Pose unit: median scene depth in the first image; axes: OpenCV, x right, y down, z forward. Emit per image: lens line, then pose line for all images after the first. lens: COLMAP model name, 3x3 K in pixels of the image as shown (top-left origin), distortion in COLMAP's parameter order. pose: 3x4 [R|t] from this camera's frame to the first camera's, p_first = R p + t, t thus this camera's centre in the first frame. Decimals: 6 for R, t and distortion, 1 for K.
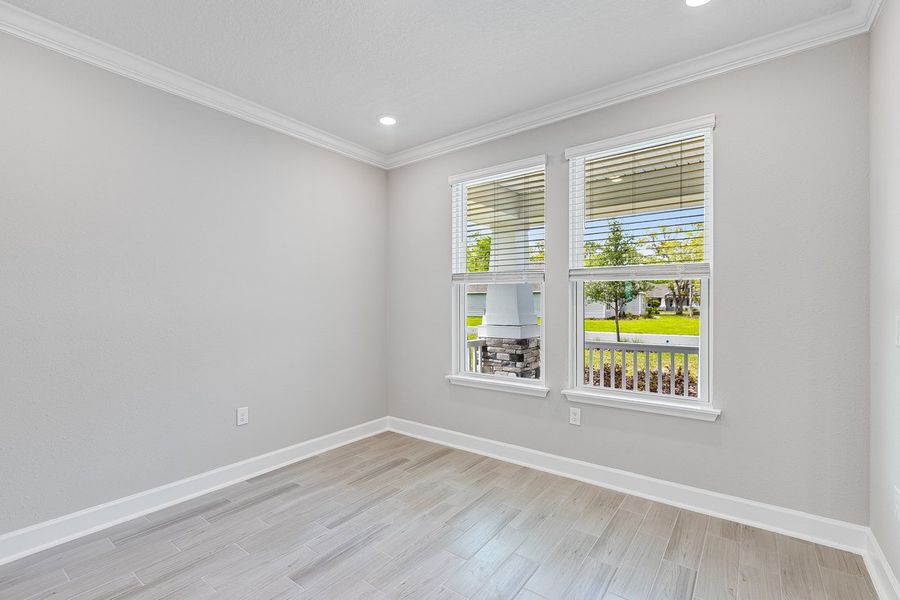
lens RADIAL K [[401.4, 0, 450.9], [0, 401.4, 304.9], [0, 0, 1]] dist [-0.000612, -0.000152]
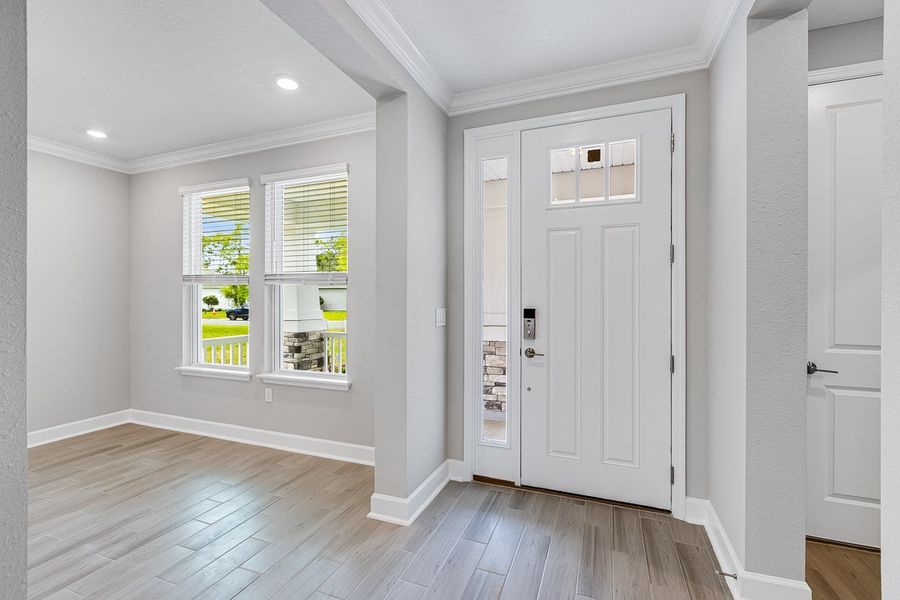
lens RADIAL K [[402.2, 0, 446.3], [0, 402.2, 296.9], [0, 0, 1]] dist [0.000974, -0.000182]
pose [[0.965885, -0.000111, 0.258973, 0.418950], [0.000764, 0.999997, -0.002423, -0.014255], [-0.258971, 0.002538, 0.965882, -0.260994]]
